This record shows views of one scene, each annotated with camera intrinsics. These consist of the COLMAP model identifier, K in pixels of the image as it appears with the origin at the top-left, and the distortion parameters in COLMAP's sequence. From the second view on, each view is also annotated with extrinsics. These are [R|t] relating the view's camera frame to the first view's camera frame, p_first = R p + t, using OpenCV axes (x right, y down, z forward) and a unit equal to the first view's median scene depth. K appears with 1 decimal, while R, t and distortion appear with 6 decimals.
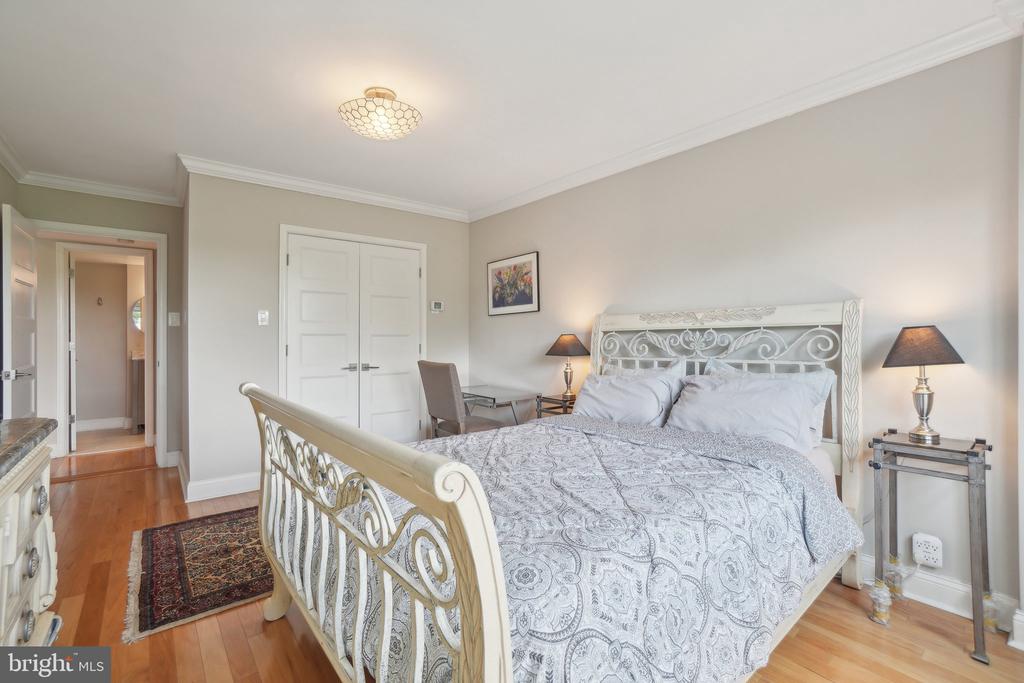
lens RADIAL K [[457.1, 0, 510.5], [0, 457.1, 337.4], [0, 0, 1]] dist [-0.035329, 0.006520]
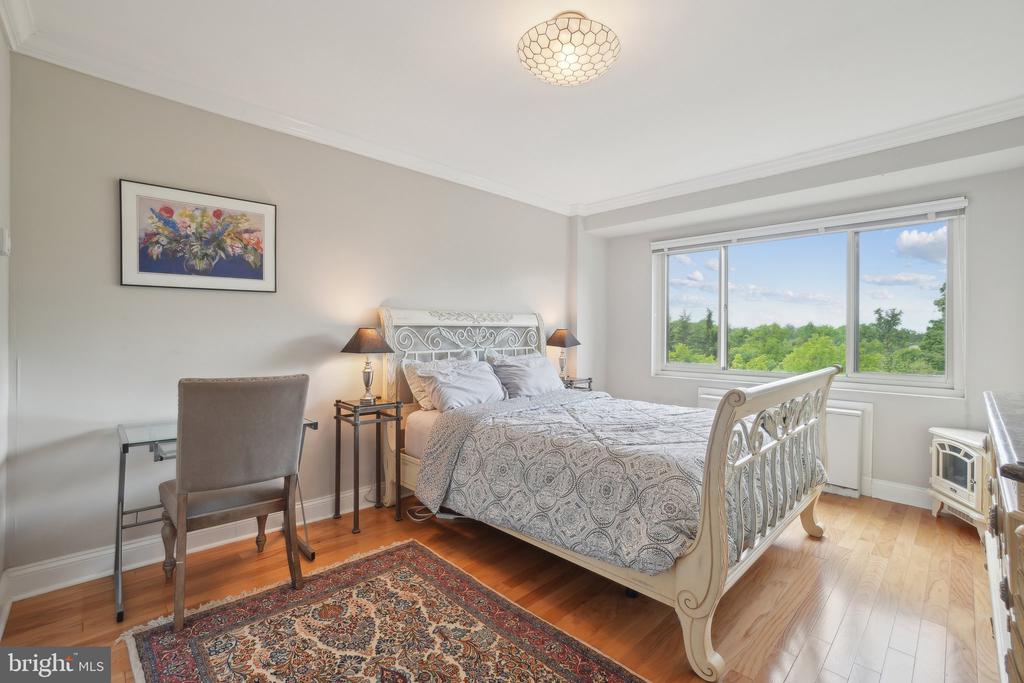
lens RADIAL K [[457.1, 0, 510.0], [0, 457.1, 337.4], [0, 0, 1]] dist [-0.035329, 0.006520]
pose [[-0.088779, -0.004558, 0.996041, -0.641753], [-0.006990, 0.999968, 0.003952, 0.005170], [-0.996027, -0.006612, -0.088808, 0.699249]]
